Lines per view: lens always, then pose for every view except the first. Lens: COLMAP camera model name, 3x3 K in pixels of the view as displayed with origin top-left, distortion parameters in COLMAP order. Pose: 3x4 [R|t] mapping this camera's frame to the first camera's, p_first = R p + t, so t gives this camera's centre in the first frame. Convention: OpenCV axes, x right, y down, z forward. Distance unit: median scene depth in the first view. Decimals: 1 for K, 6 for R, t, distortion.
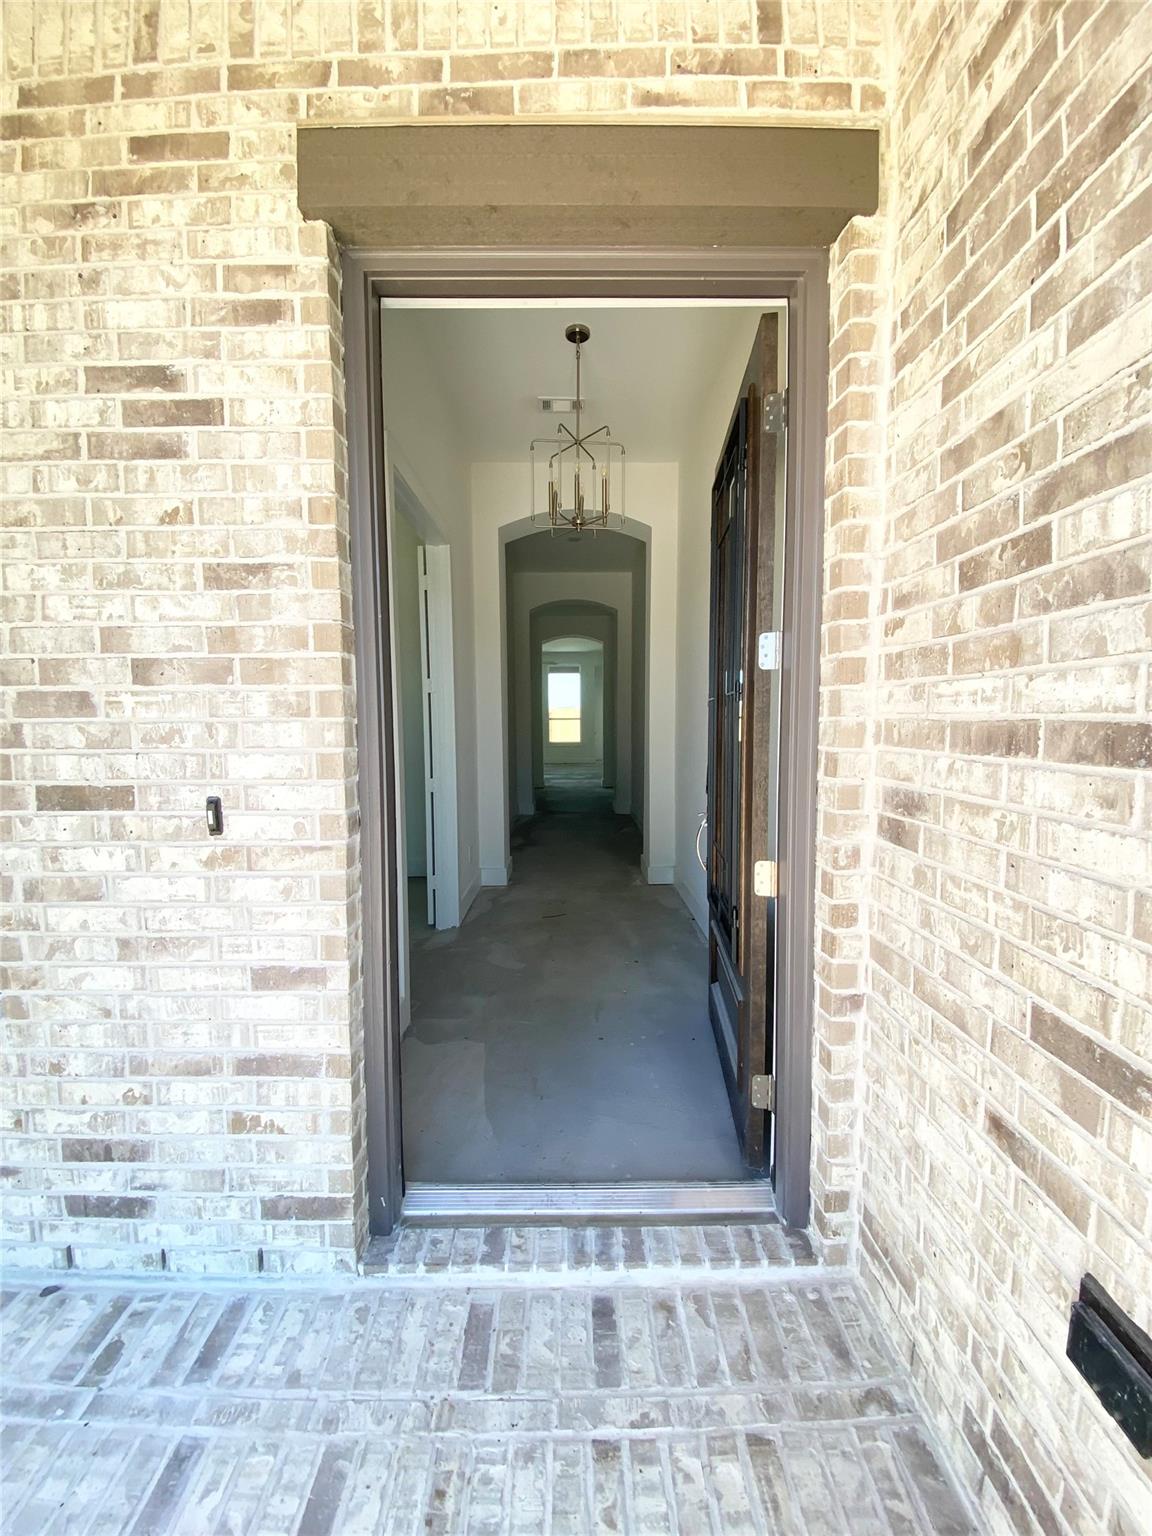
lens RADIAL K [[560.2, 0, 576.0], [0, 560.2, 768.0], [0, 0, 1]] dist [0.000181, -0.000022]
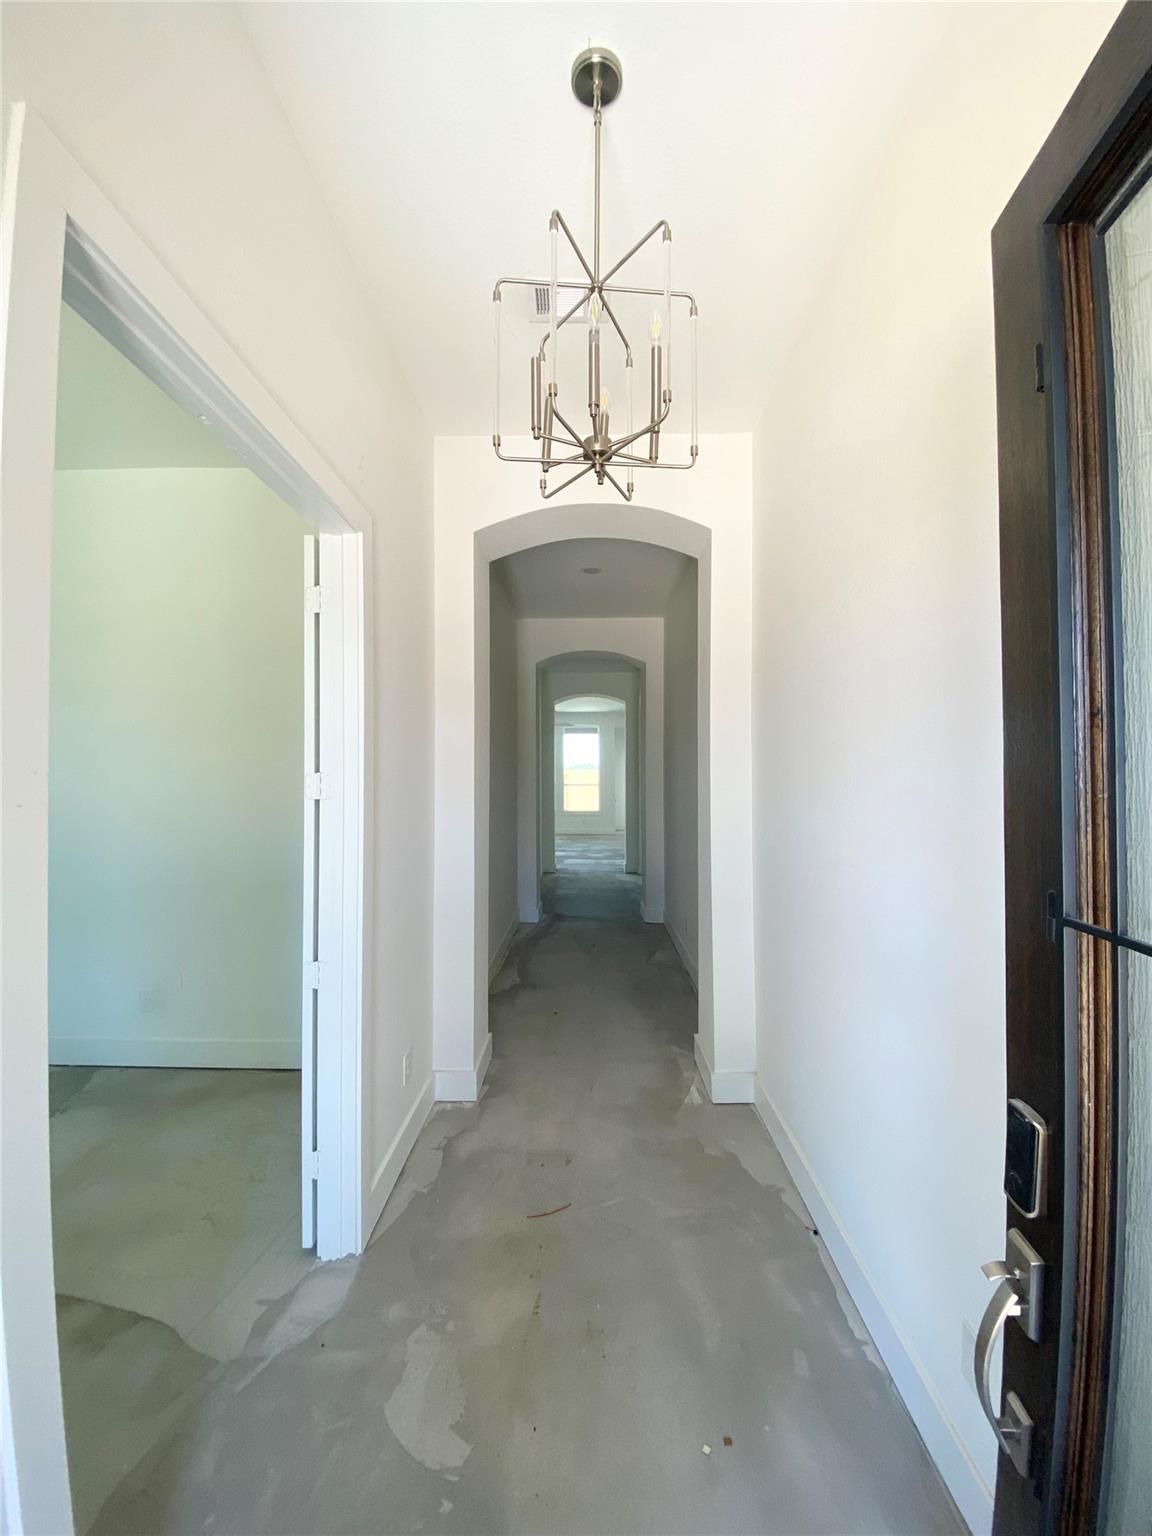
lens RADIAL K [[560.2, 0, 576.0], [0, 560.2, 768.0], [0, 0, 1]] dist [0.000181, -0.000022]
pose [[0.999463, 0.003169, -0.032617, 0.001511], [-0.006436, 0.994912, -0.100541, -0.087026], [0.032133, 0.100697, 0.994398, 0.367799]]
